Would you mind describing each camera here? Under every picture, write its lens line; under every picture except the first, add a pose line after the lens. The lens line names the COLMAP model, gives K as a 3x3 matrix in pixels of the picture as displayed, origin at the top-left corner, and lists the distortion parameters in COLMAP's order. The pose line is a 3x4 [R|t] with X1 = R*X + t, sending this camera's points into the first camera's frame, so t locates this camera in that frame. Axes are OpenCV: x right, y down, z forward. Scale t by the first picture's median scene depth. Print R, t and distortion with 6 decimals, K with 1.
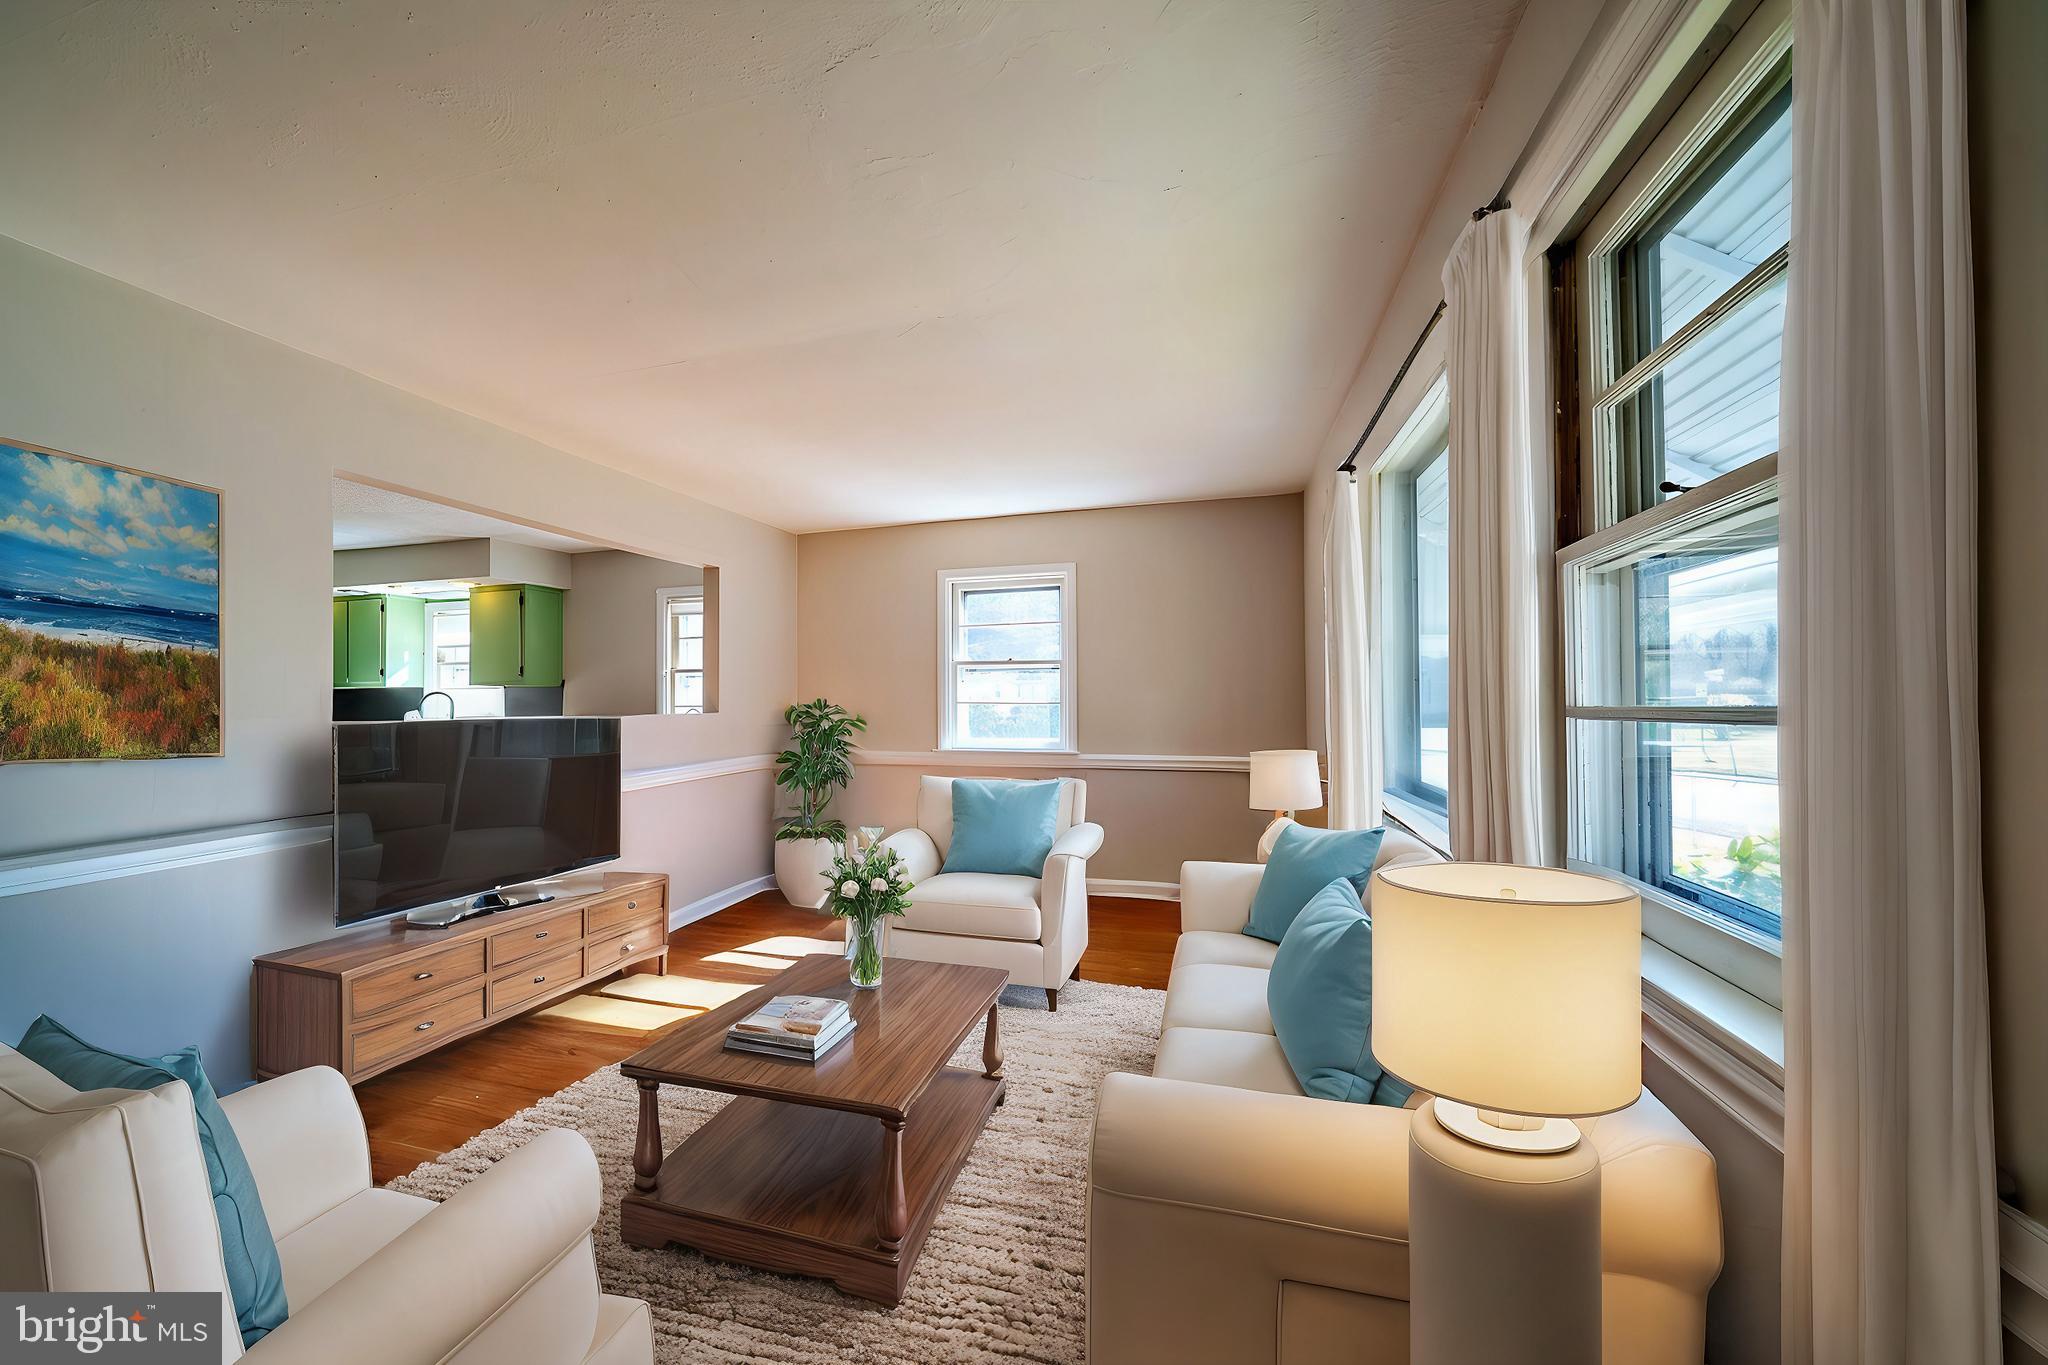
lens RADIAL K [[705.0, 0, 1012.0], [0, 705.0, 693.9], [0, 0, 1]] dist [-0.004359, -0.000465]
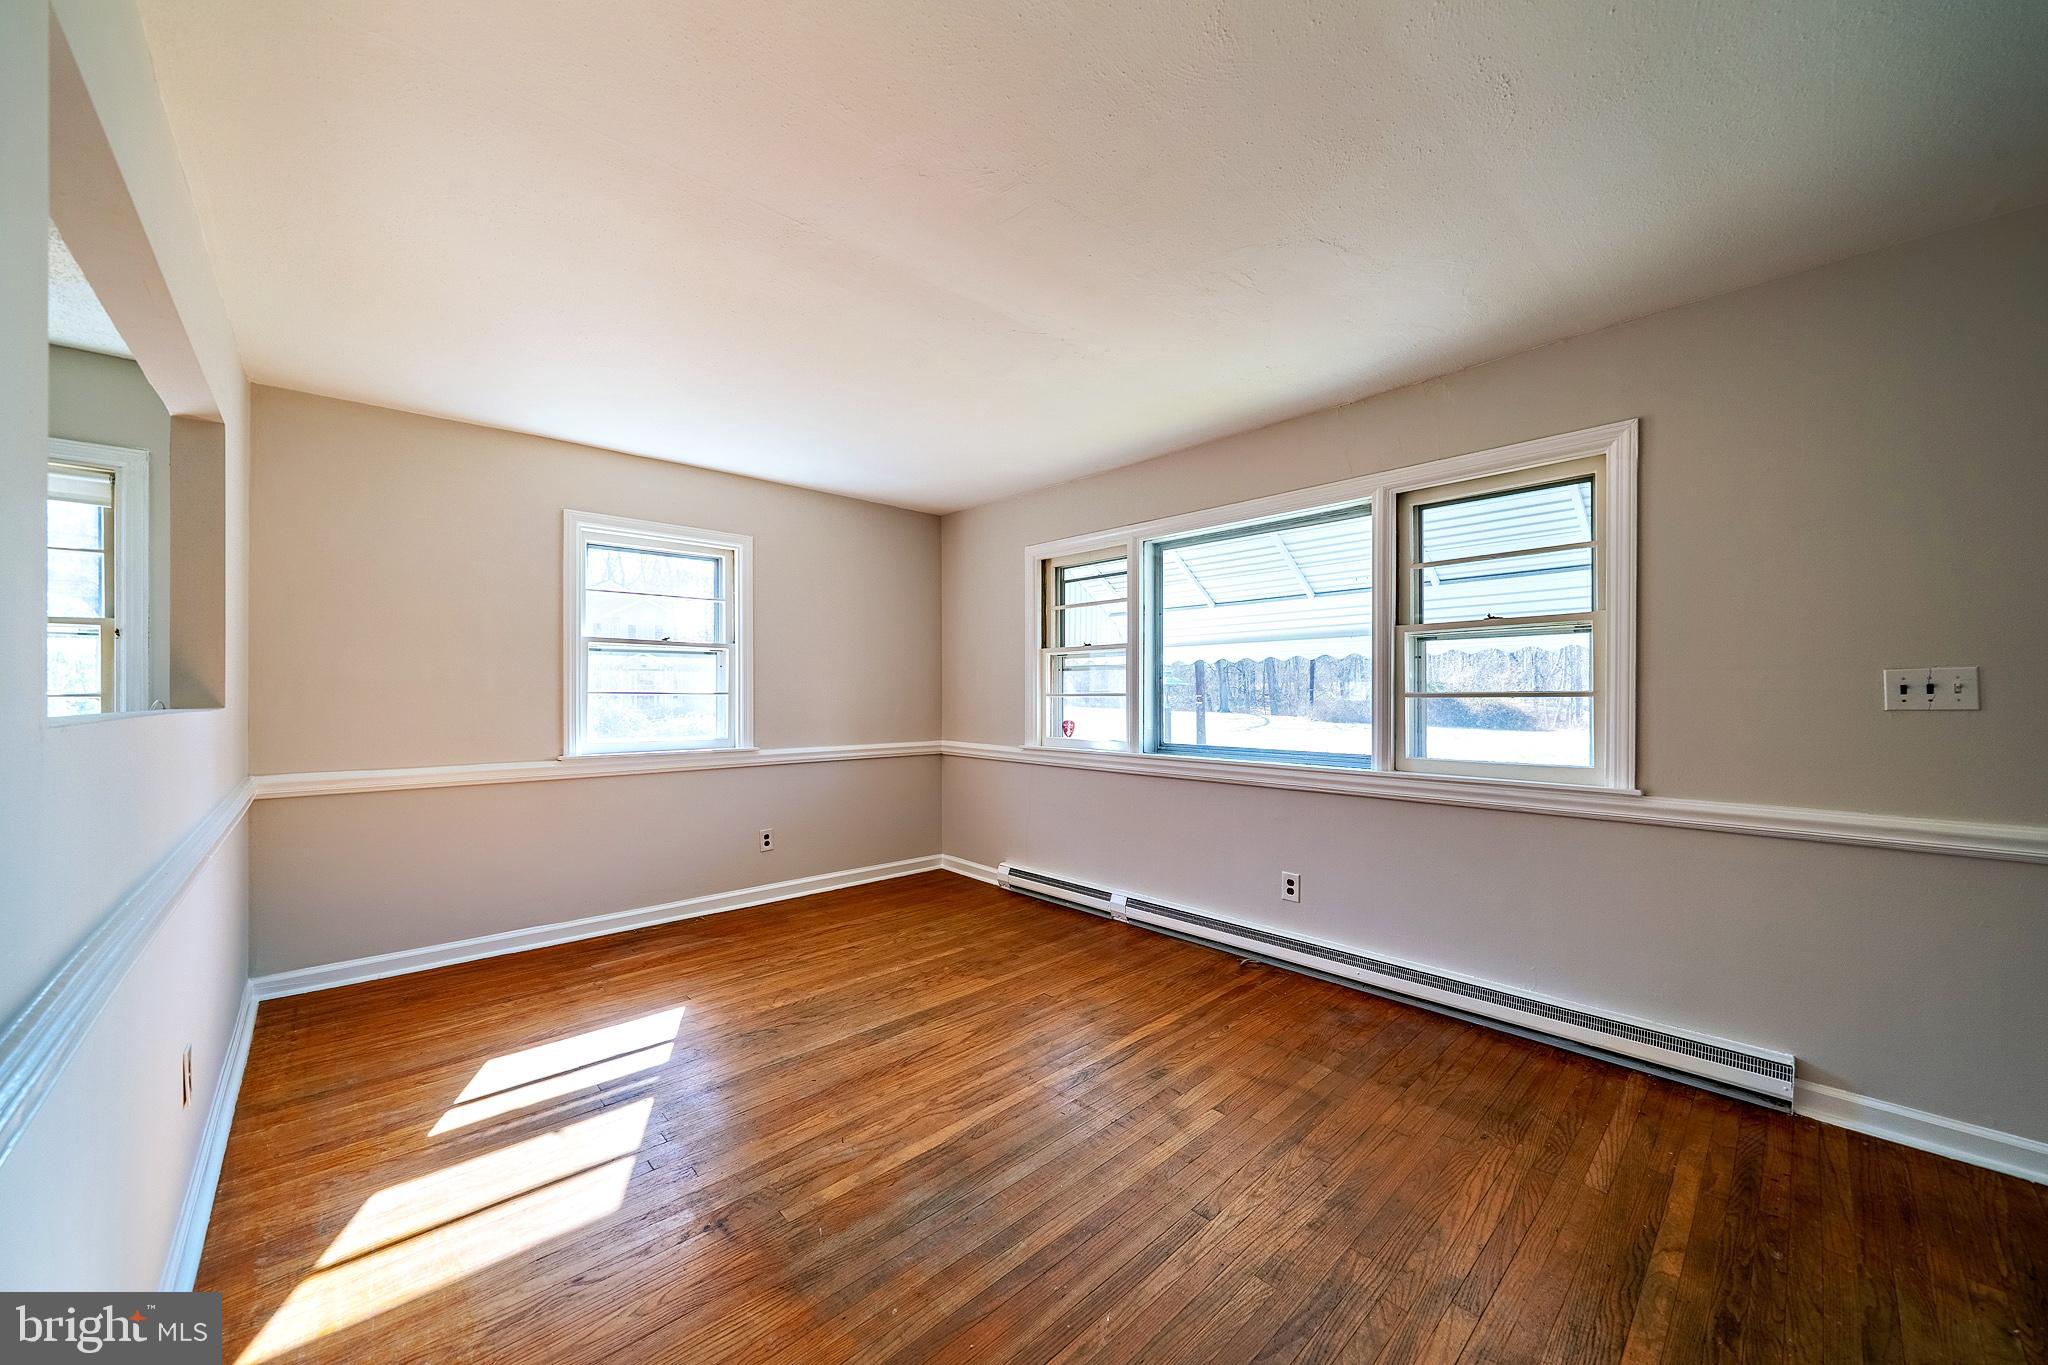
lens RADIAL K [[757.1, 0, 1015.2], [0, 757.1, 691.9], [0, 0, 1]] dist [-0.003527, -0.000366]
pose [[0.524627, 0.006712, 0.851306, -0.482145], [-0.010473, 0.999944, -0.001430, 0.007882], [-0.851268, -0.008165, 0.524668, 0.182505]]
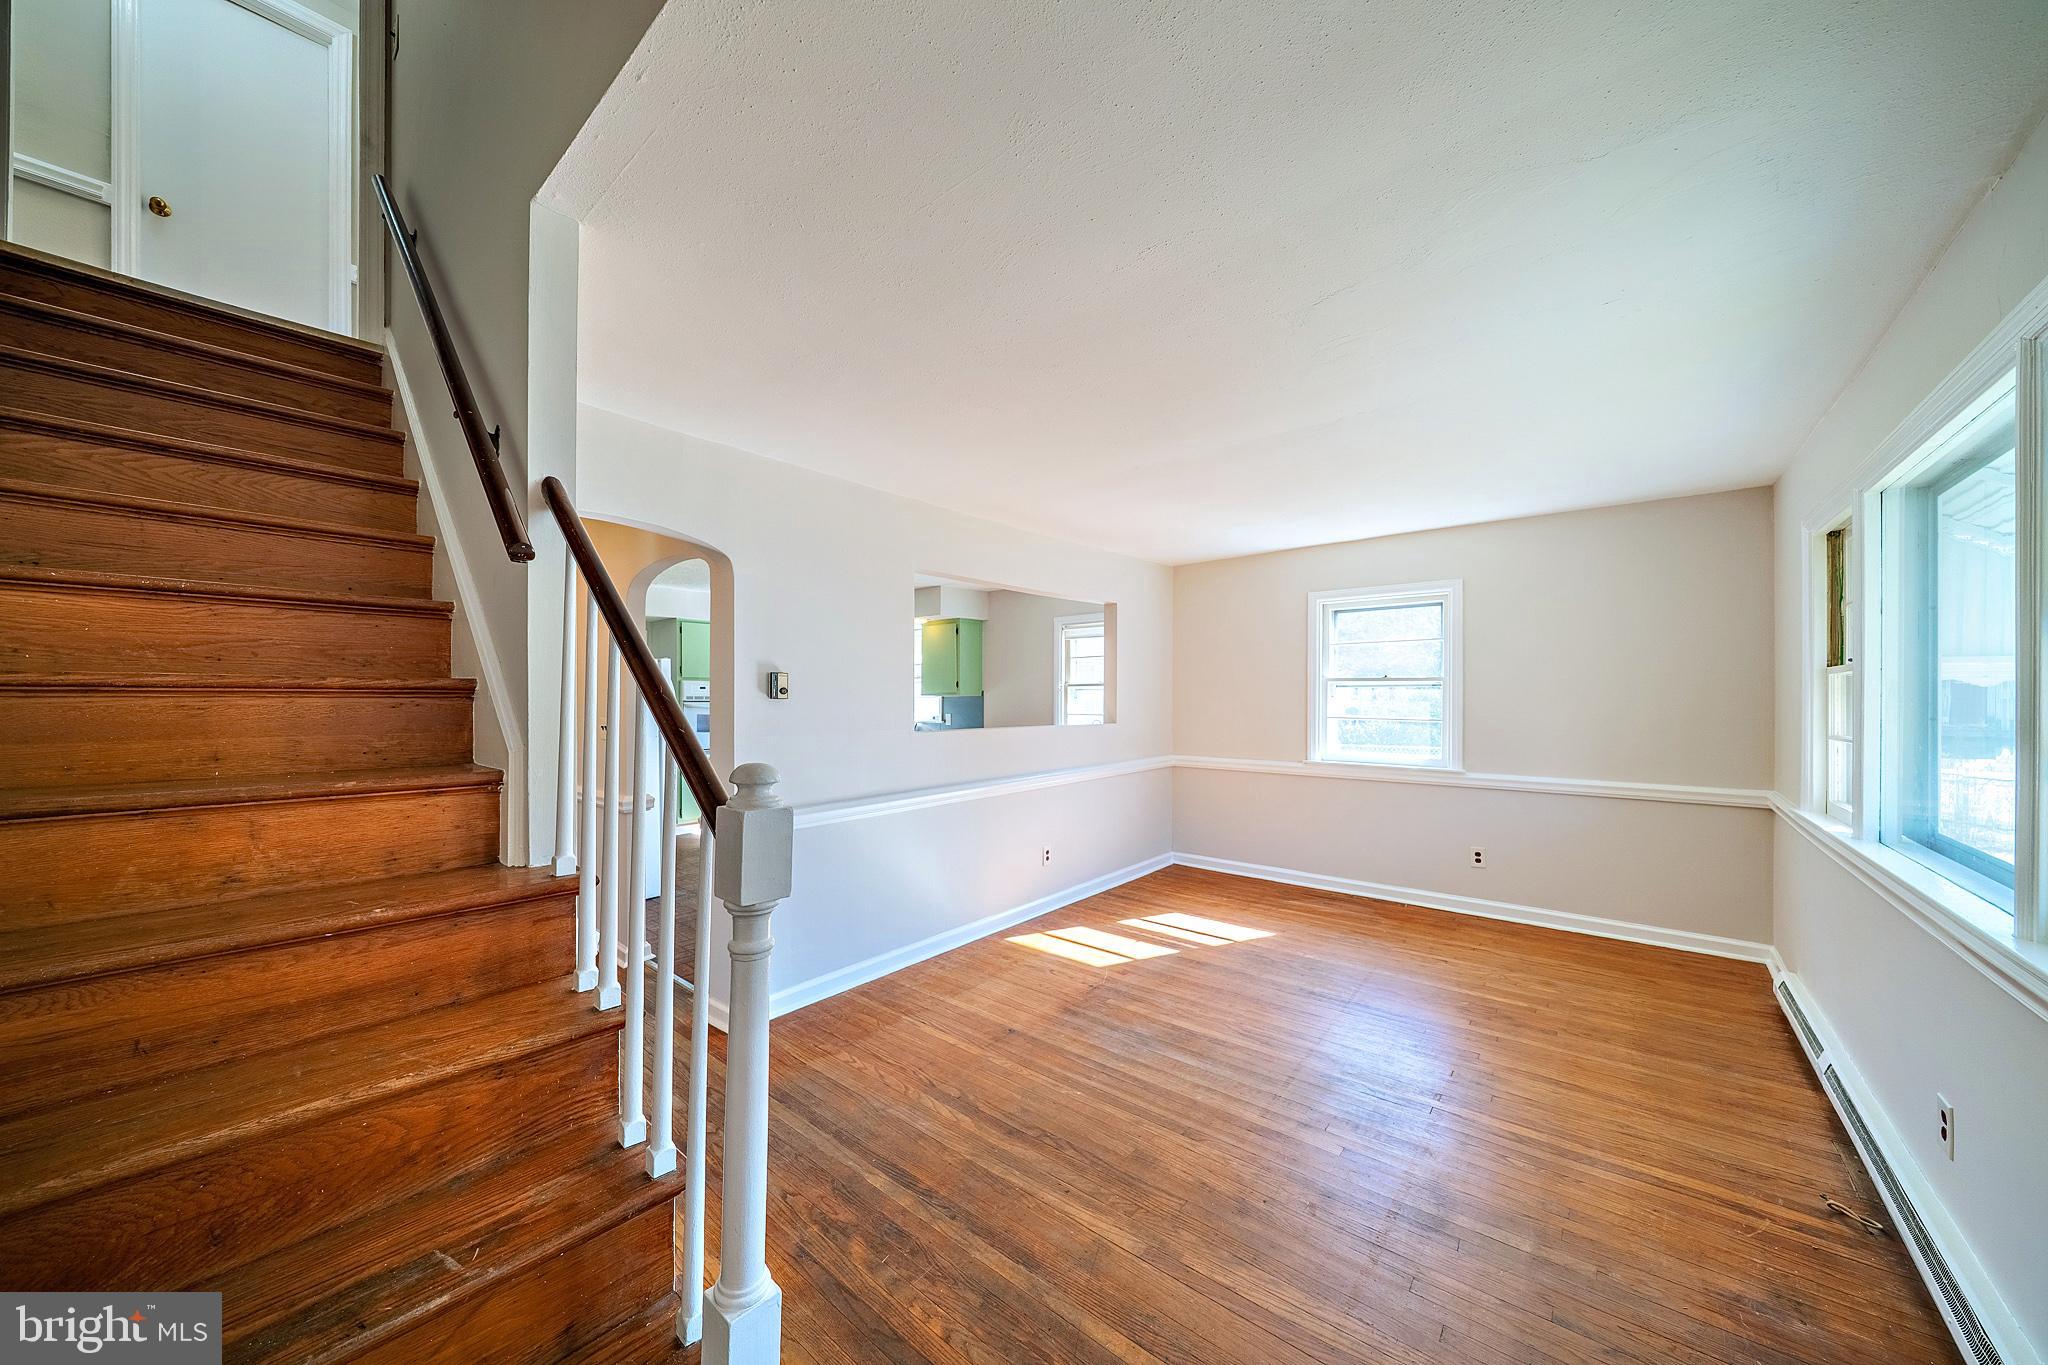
lens RADIAL K [[703.9, 0, 1008.2], [0, 703.9, 697.2], [0, 0, 1]] dist [-0.005039, -0.000147]
pose [[0.904431, 0.007555, -0.426552, -0.057097], [-0.003341, 0.999938, 0.010628, -0.025360], [0.426606, -0.008188, 0.904401, -0.146341]]
